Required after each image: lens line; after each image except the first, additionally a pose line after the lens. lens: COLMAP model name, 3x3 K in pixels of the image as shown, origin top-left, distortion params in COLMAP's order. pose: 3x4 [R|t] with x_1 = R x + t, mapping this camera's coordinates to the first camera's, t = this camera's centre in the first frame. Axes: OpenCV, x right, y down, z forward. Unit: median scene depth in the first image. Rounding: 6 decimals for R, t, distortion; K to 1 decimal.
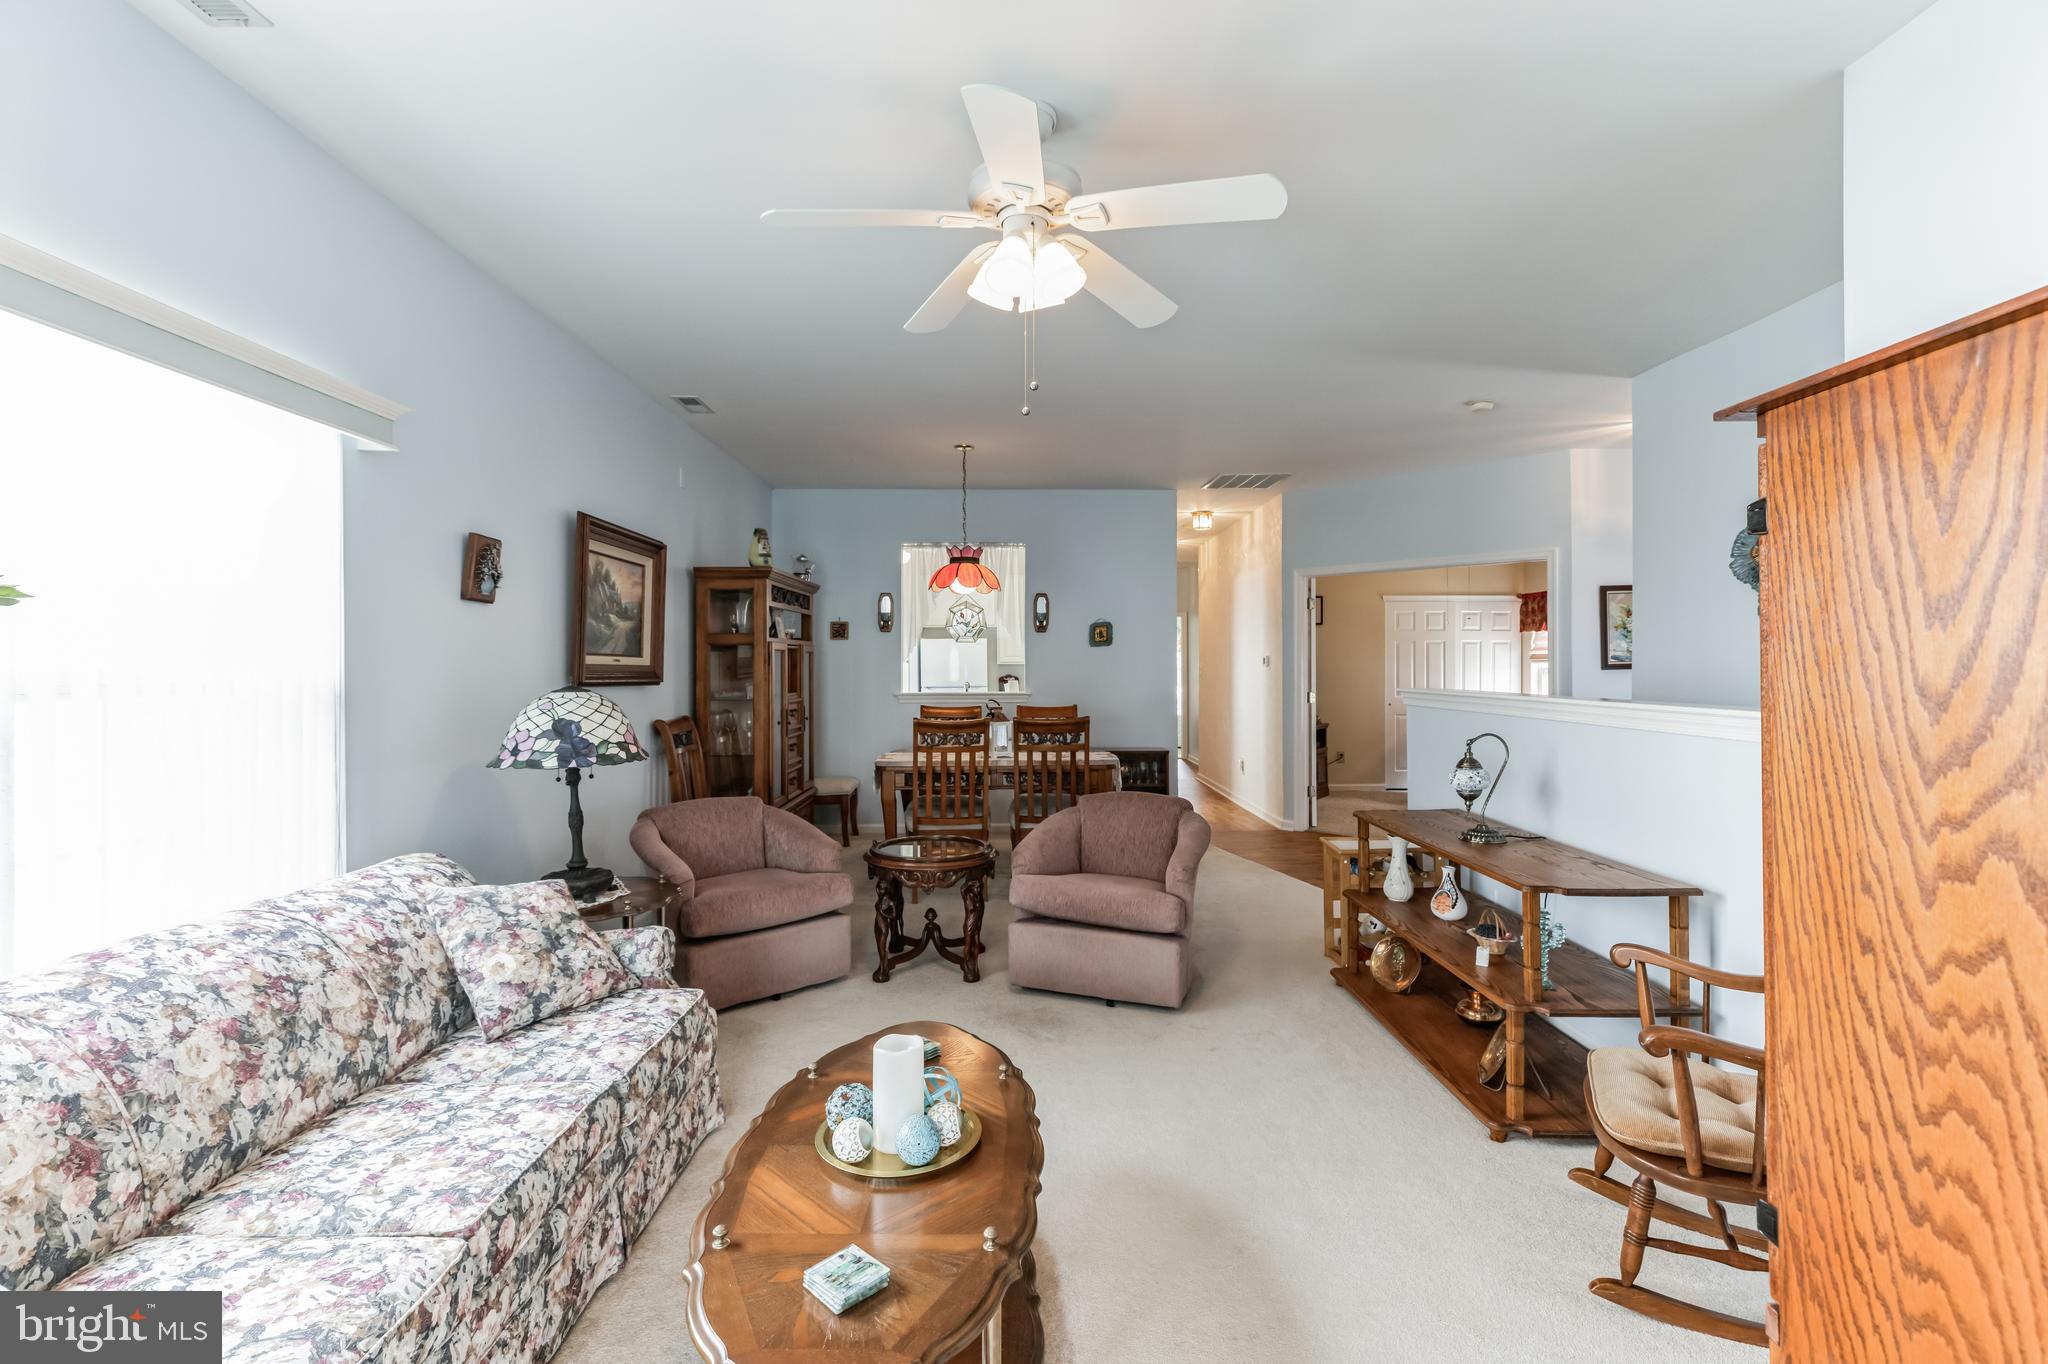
lens RADIAL K [[906.2, 0, 1023.2], [0, 906.2, 669.5], [0, 0, 1]] dist [0.002131, 0.000372]
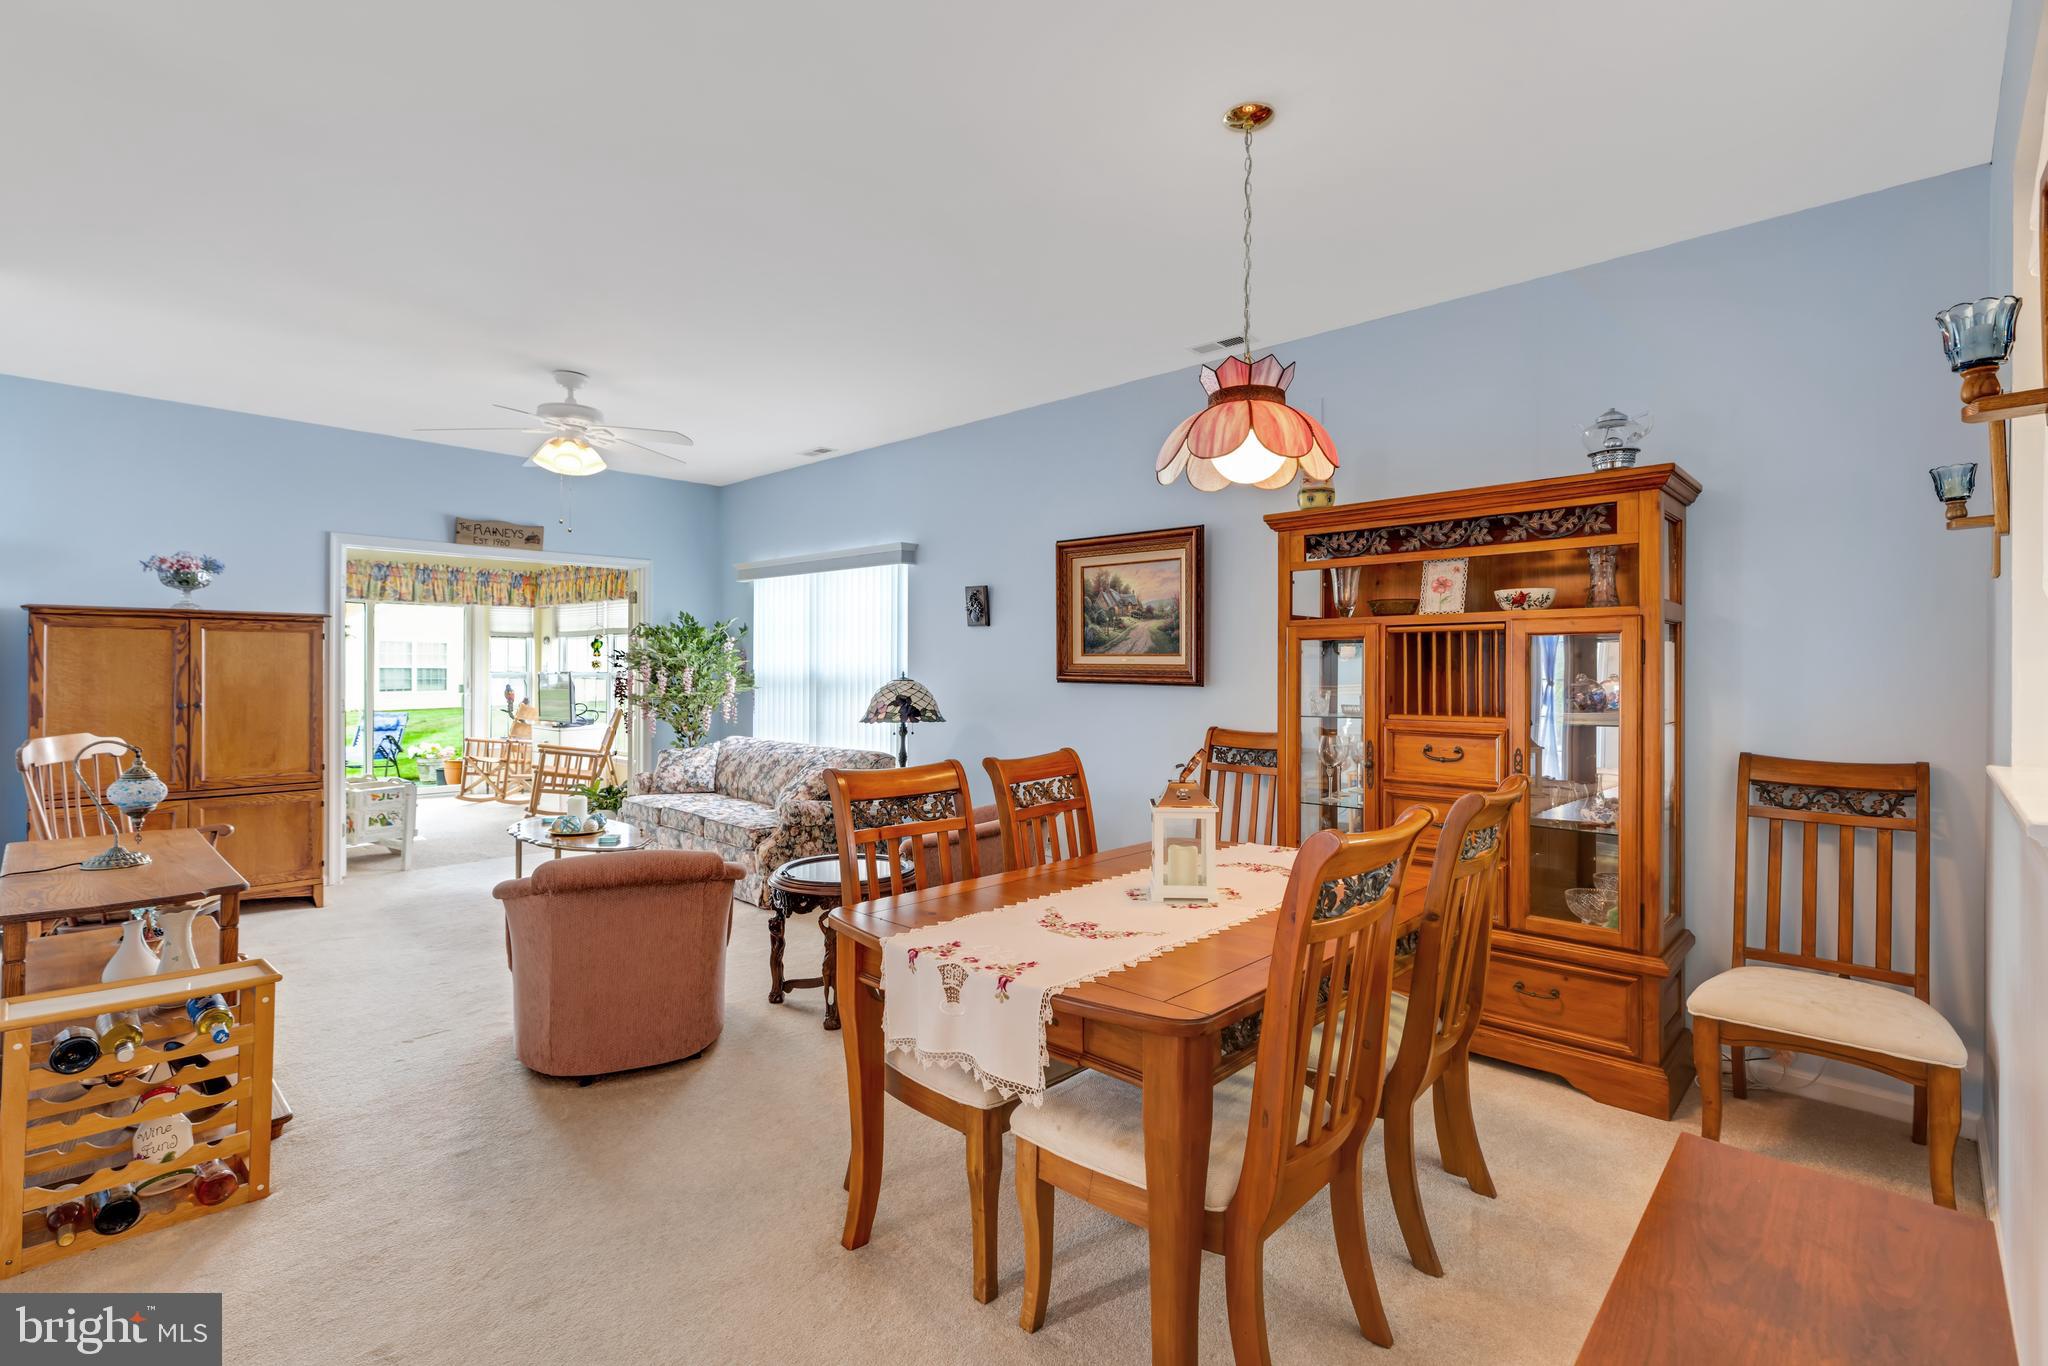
lens RADIAL K [[928.4, 0, 1030.9], [0, 928.4, 670.0], [0, 0, 1]] dist [0.000417, -0.000110]
pose [[-0.684985, -0.000009, -0.728557, 0.471567], [-0.003866, 0.999986, 0.003622, -0.001594], [0.728547, 0.005298, -0.684976, 1.870980]]
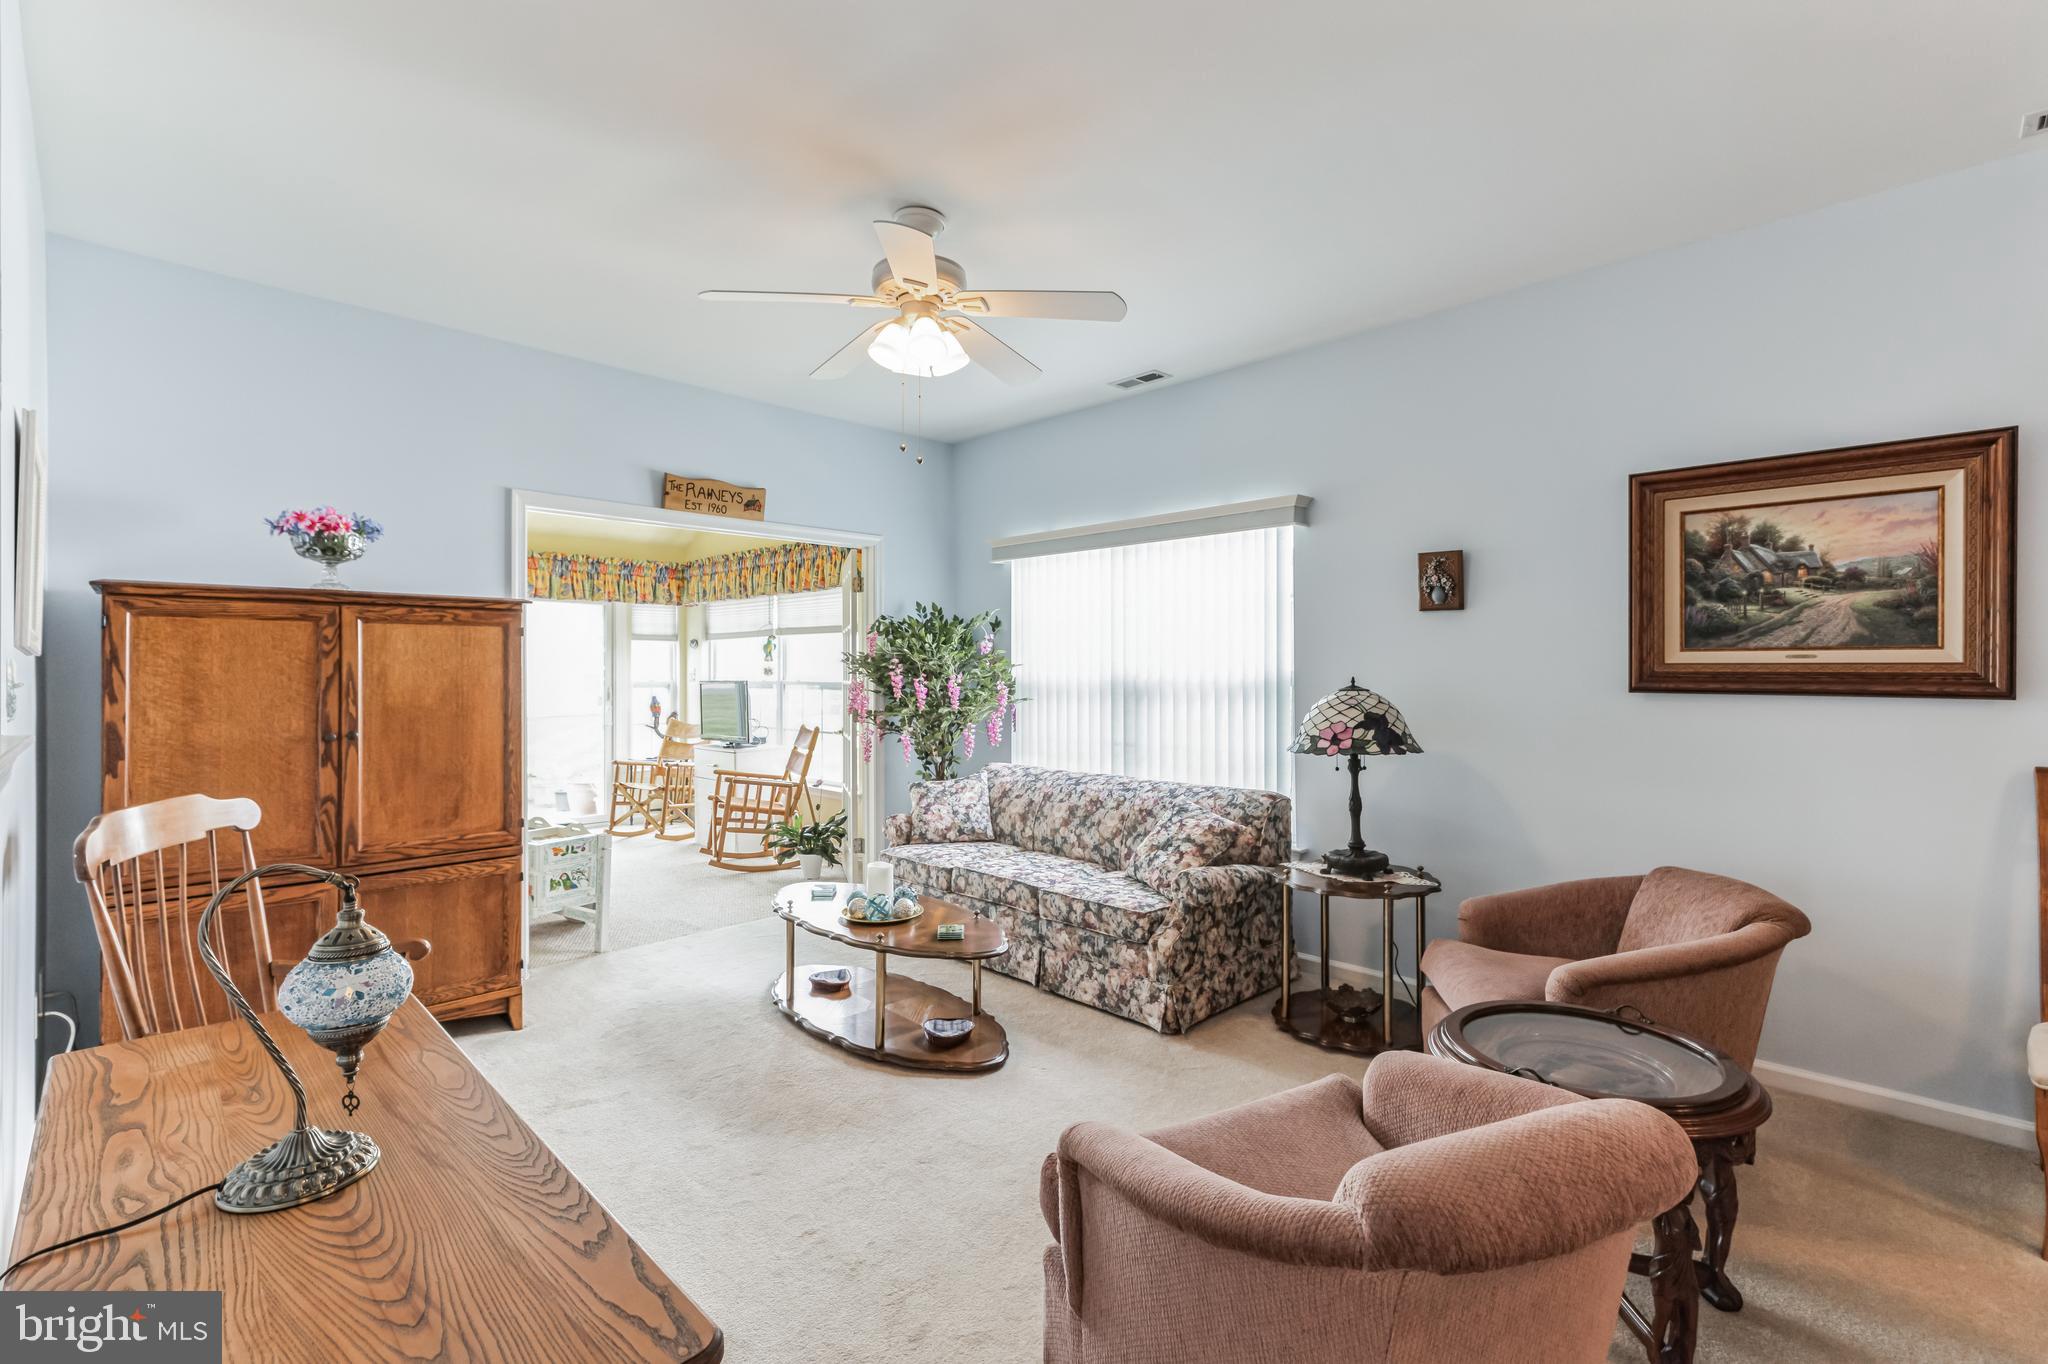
lens RADIAL K [[906.2, 0, 1025.3], [0, 906.2, 669.5], [0, 0, 1]] dist [0.002131, 0.000372]
pose [[-0.710202, 0.000534, -0.703998, 0.471268], [0.003218, 0.999992, -0.002488, -0.000194], [0.703991, -0.004032, -0.710198, 1.208364]]
